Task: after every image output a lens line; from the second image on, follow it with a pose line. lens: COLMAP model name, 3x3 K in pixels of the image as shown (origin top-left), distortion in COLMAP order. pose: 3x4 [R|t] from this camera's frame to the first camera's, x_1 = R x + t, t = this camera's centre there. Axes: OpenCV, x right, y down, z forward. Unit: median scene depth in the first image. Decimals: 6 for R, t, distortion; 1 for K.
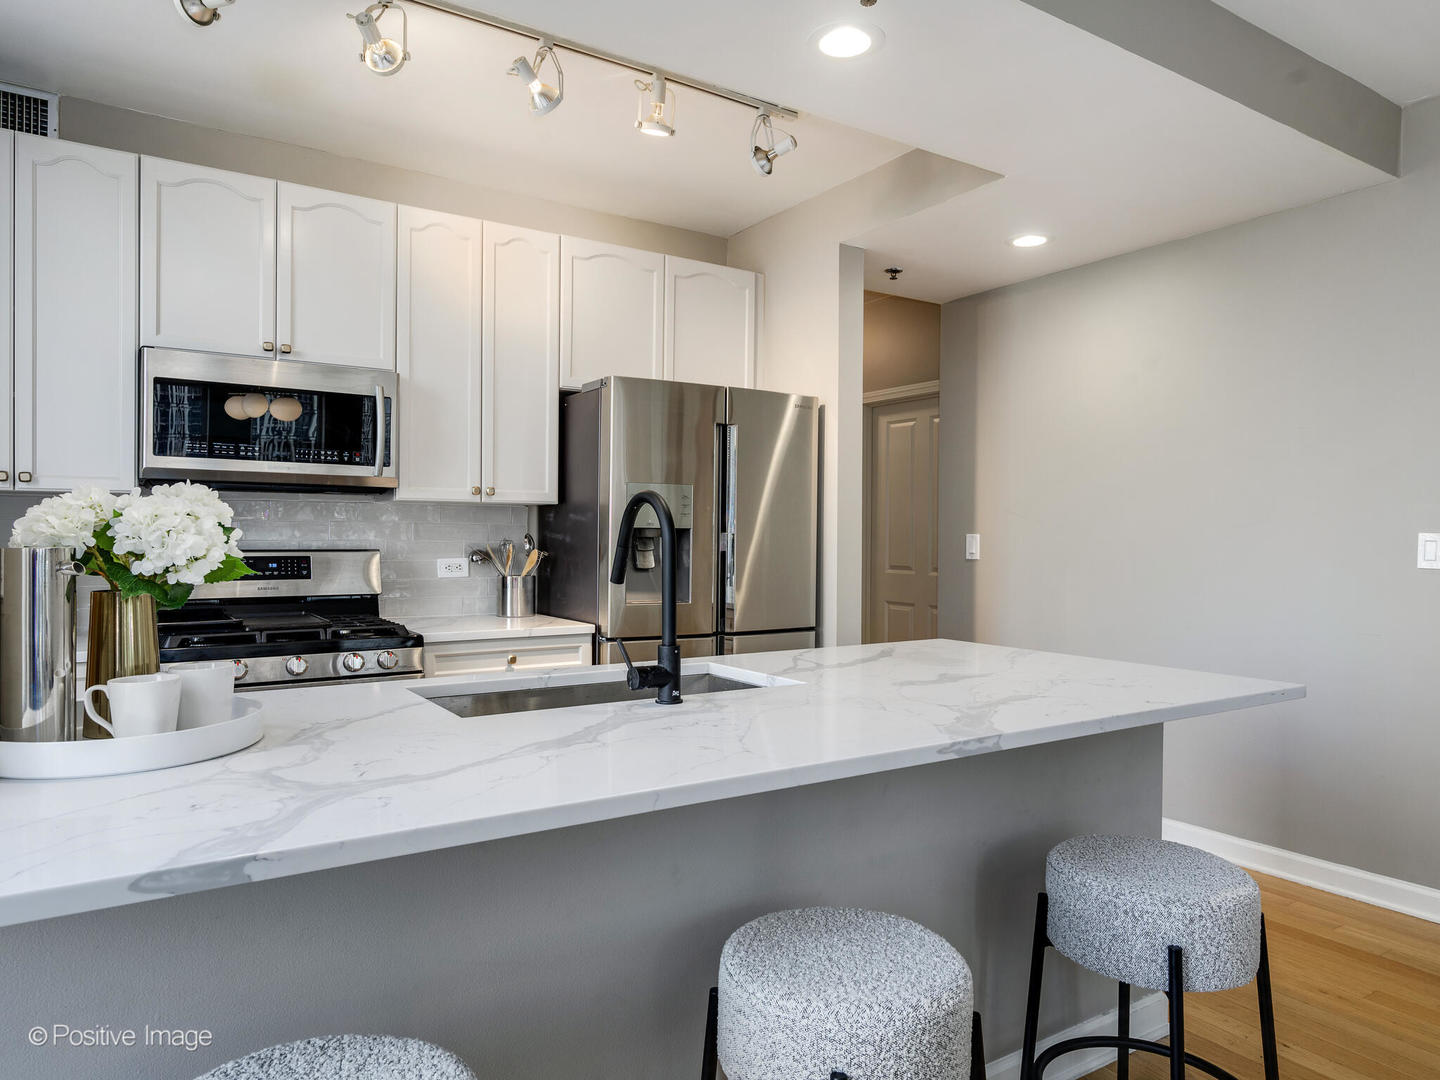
lens RADIAL K [[963.3, 0, 720.0], [0, 963.3, 540.0], [0, 0, 1]] dist [0.000326, 0.000885]
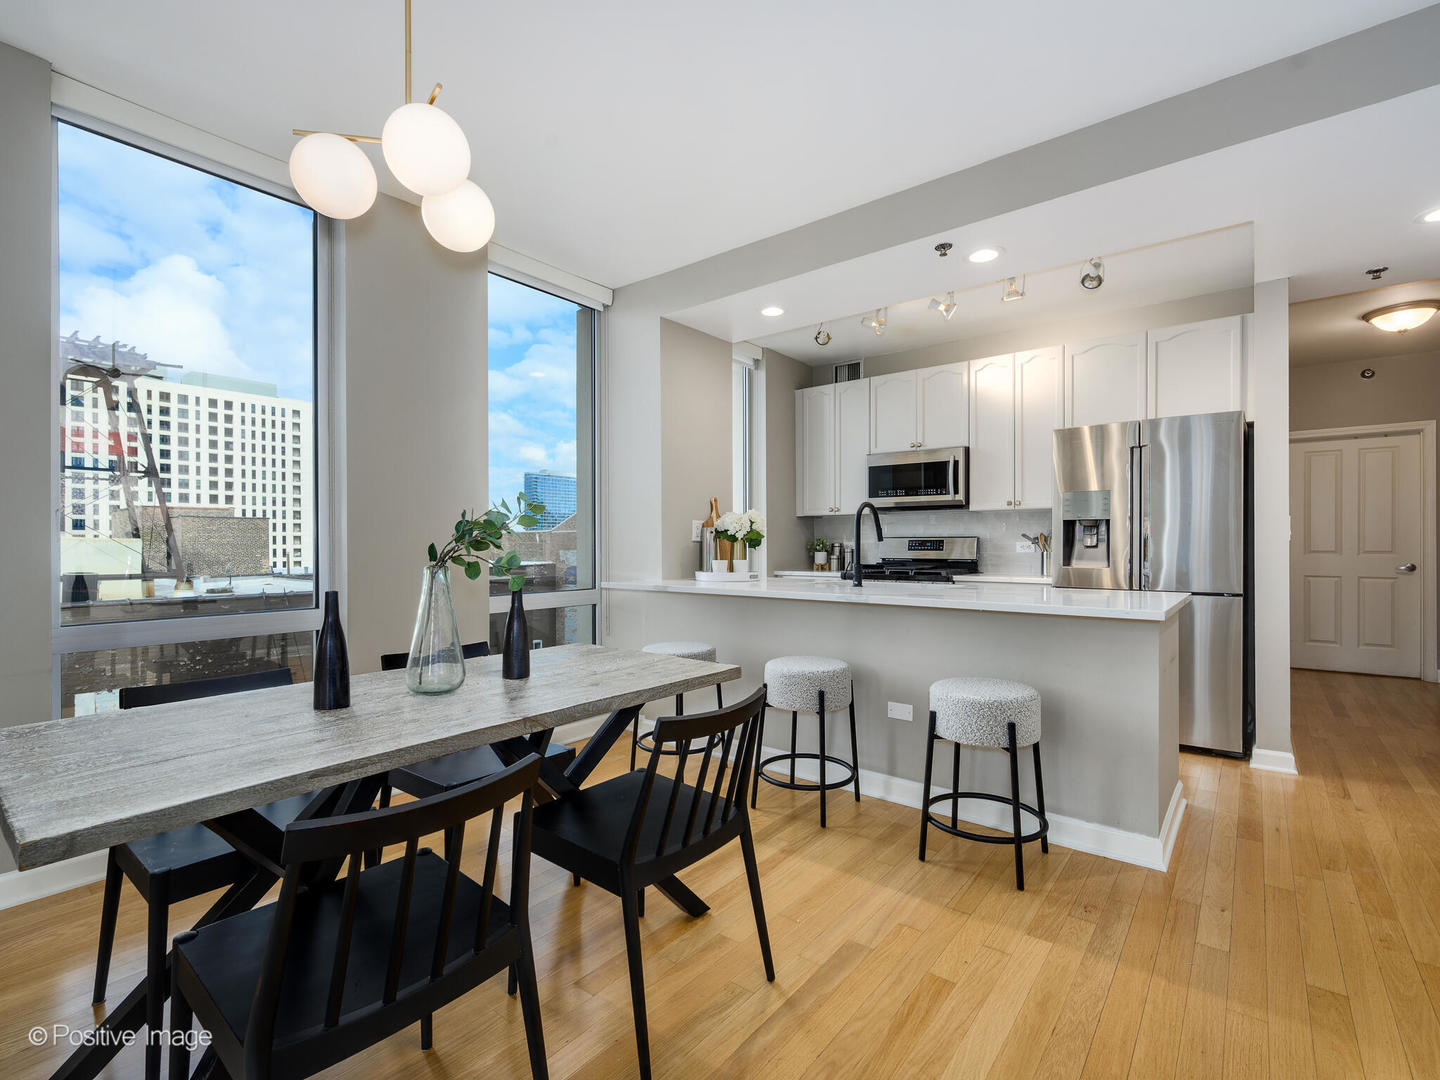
lens RADIAL K [[667.7, 0, 769.0], [0, 667.7, 546.3], [0, 0, 1]] dist [0.011656, 0.000065]
pose [[0.350795, -0.003425, -0.936446, 0.813519], [-0.001742, 0.999989, -0.004310, 0.038230], [0.936451, 0.003143, 0.350785, 0.139611]]
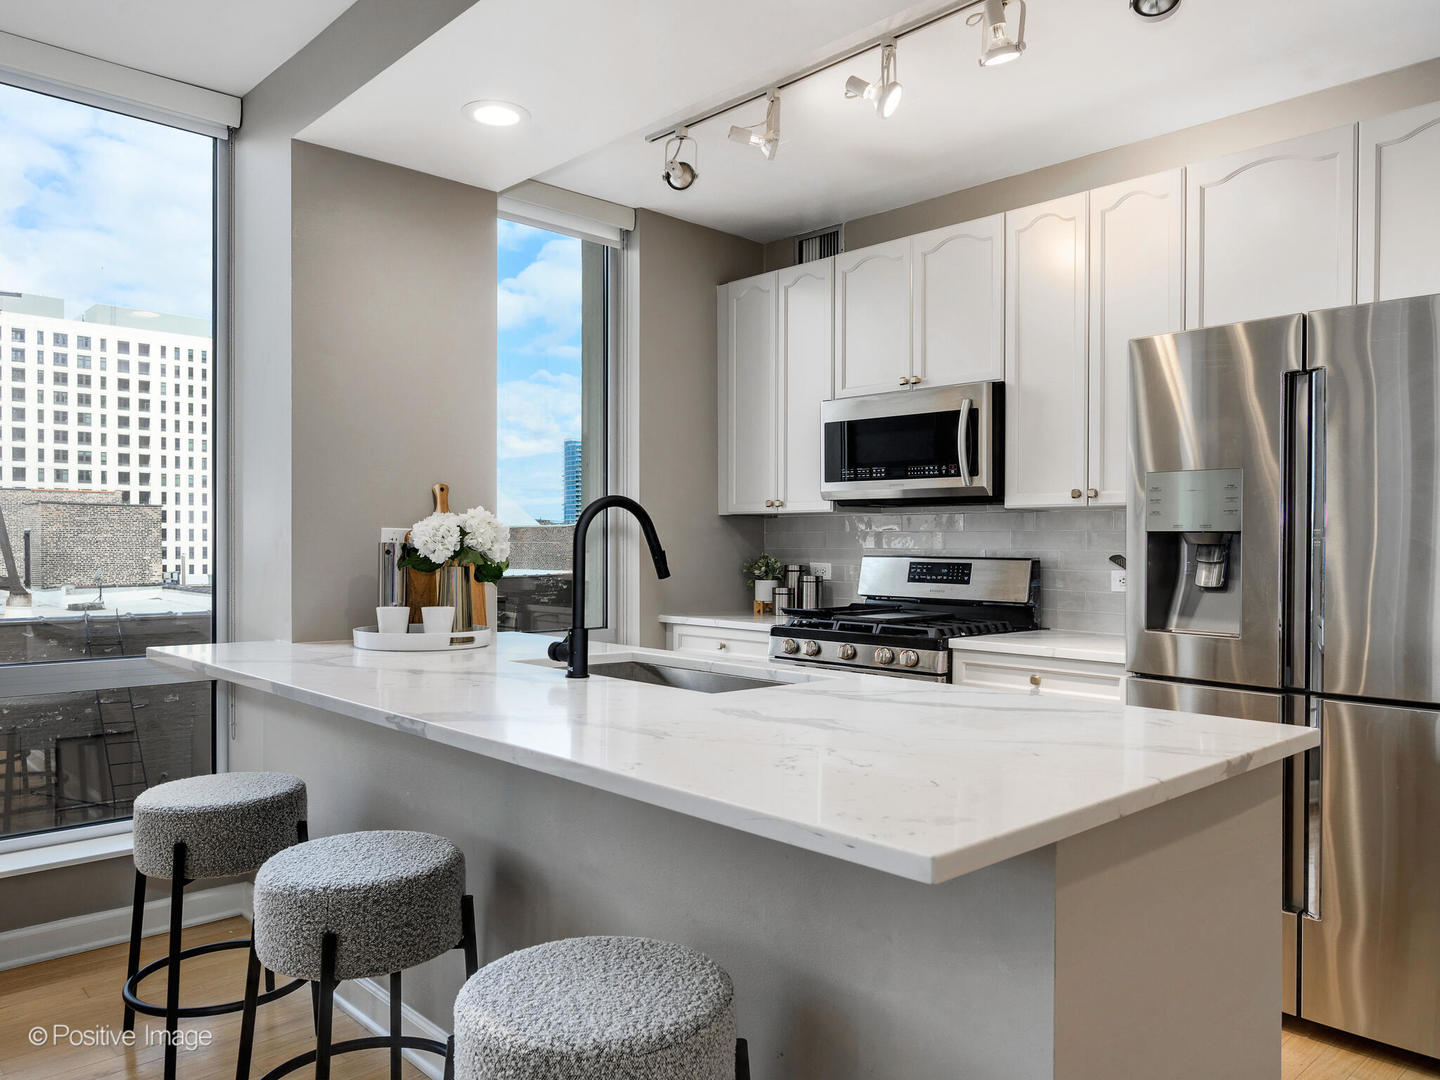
lens RADIAL K [[1031.0, 0, 720.0], [0, 1031.0, 540.0], [0, 0, 1]] dist [0.012264, 0.004838]
pose [[0.174532, -0.009854, -0.984602, 0.675175], [-0.014979, 0.999808, -0.012661, 0.009634], [0.984538, 0.016958, 0.174351, 0.531636]]
